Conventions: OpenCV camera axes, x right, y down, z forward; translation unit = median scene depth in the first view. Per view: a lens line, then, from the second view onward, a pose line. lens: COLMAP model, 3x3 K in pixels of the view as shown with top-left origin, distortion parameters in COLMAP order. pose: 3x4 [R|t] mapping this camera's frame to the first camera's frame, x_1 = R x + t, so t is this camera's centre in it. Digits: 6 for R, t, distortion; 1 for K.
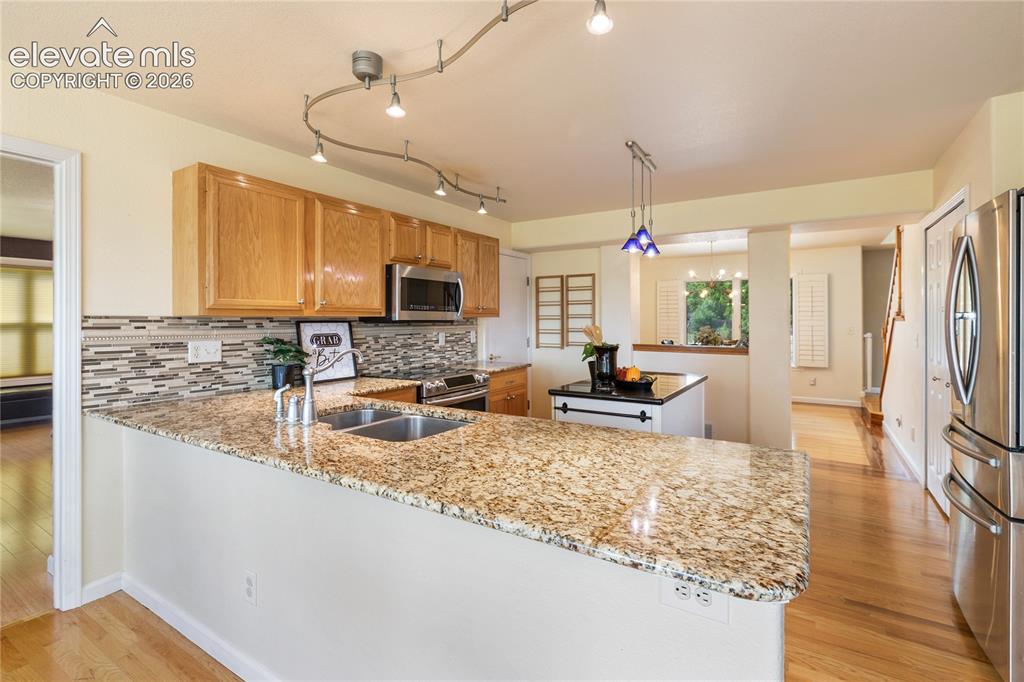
lens RADIAL K [[467.5, 0, 520.1], [0, 467.5, 320.4], [0, 0, 1]] dist [0.002979, -0.001679]
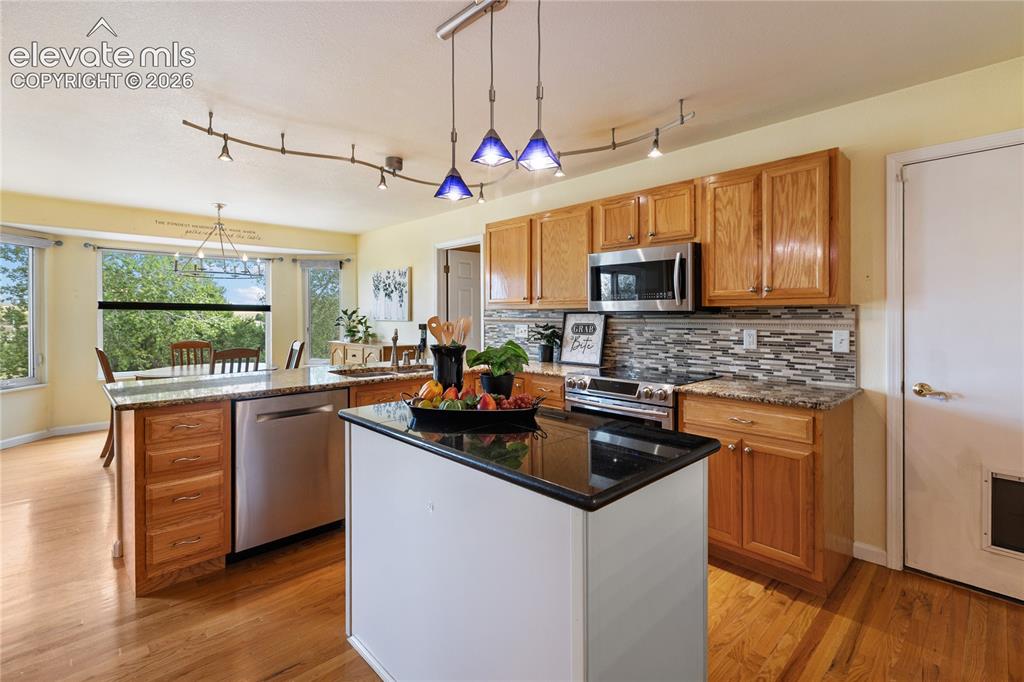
lens RADIAL K [[467.5, 0, 514.8], [0, 467.5, 318.2], [0, 0, 1]] dist [0.002979, -0.001679]
pose [[-0.245564, 0.009792, -0.969331, 0.726652], [0.000544, 0.999950, 0.009964, 0.004254], [0.969380, 0.001919, -0.245557, 1.086599]]
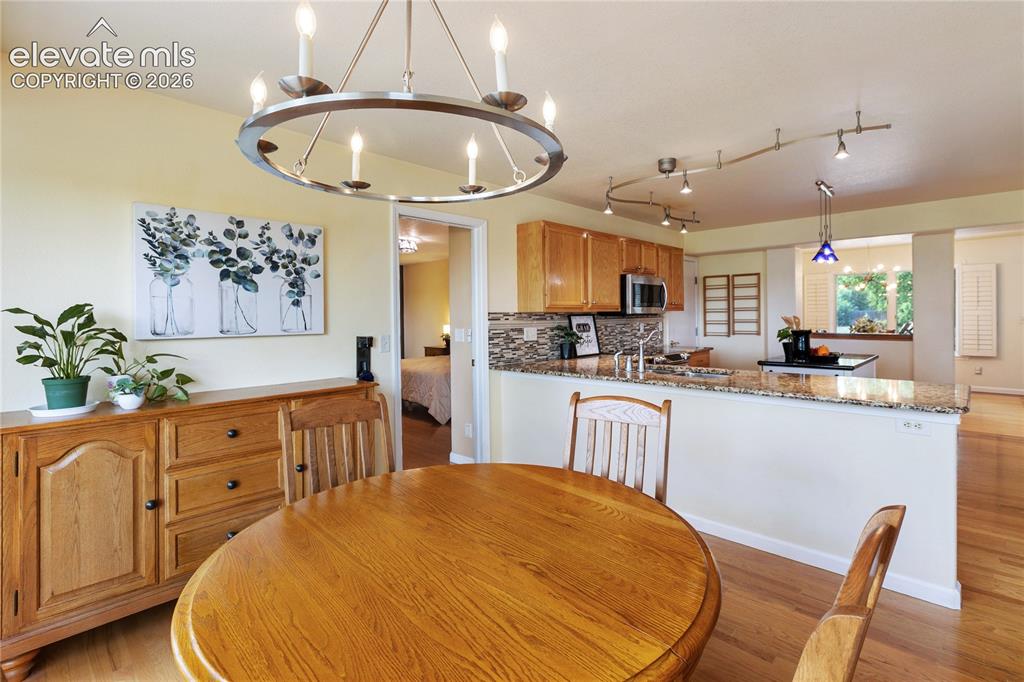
lens RADIAL K [[467.5, 0, 519.9], [0, 467.5, 317.9], [0, 0, 1]] dist [0.002979, -0.001679]
pose [[0.976535, -0.007341, -0.215234, -0.283858], [0.009205, 0.999928, 0.007658, -0.001688], [0.215162, -0.009459, 0.976533, -0.458233]]
